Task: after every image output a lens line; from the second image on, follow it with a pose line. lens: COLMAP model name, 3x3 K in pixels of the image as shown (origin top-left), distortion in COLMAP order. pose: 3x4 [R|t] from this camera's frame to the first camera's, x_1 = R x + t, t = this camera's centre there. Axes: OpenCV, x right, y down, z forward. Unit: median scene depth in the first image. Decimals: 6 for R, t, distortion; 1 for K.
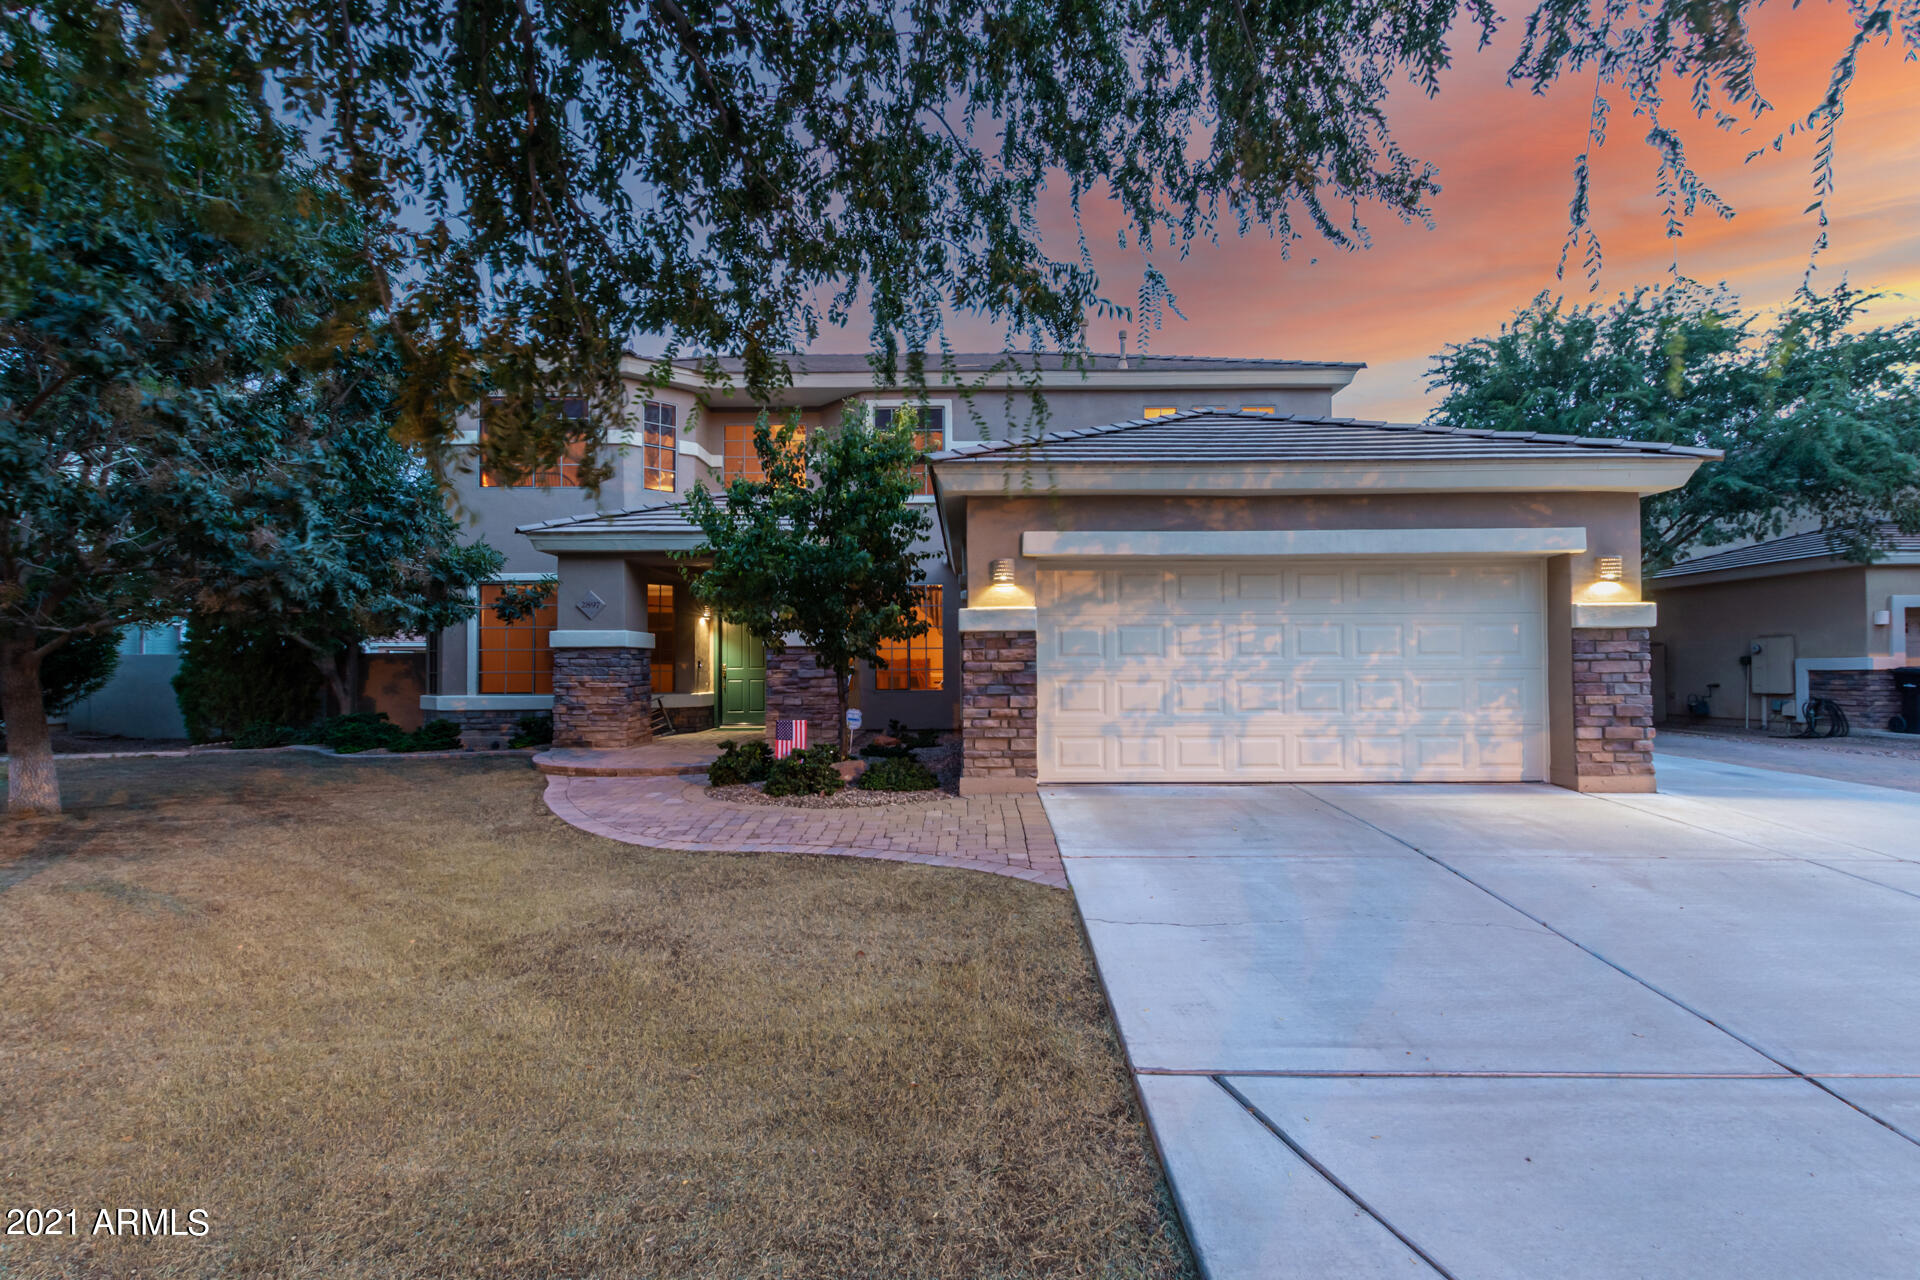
lens RADIAL K [[895.1, 0, 959.5], [0, 895.1, 643.1], [0, 0, 1]] dist [0.015850, -0.000175]
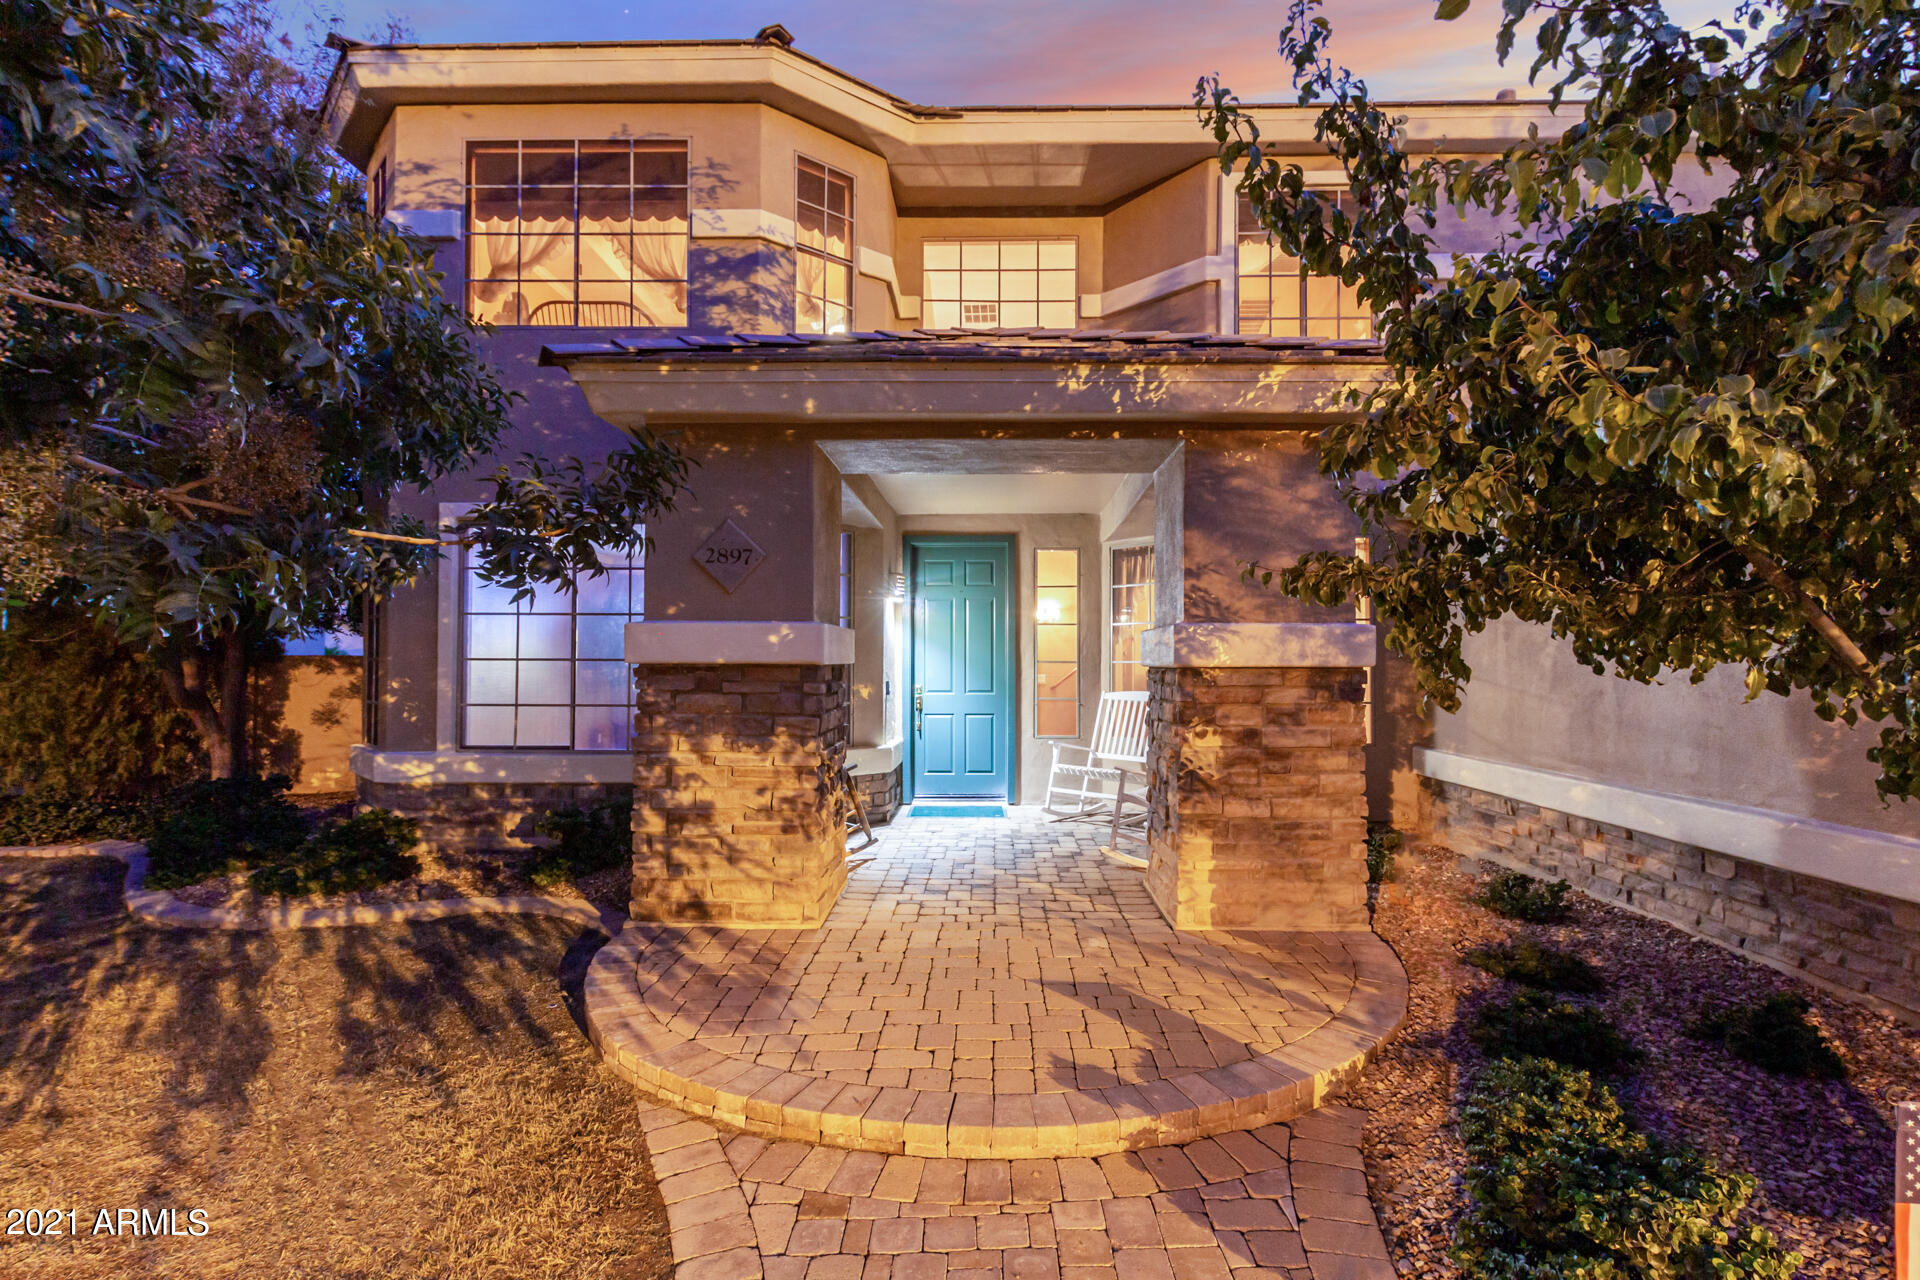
lens RADIAL K [[895.1, 0, 996.9], [0, 895.1, 640.0], [0, 0, 1]] dist [0.015850, -0.000175]
pose [[0.999935, 0.009397, 0.006432, -0.418184], [-0.009404, 0.999955, 0.001132, -0.010952], [-0.006421, -0.001193, 0.999979, 0.858975]]
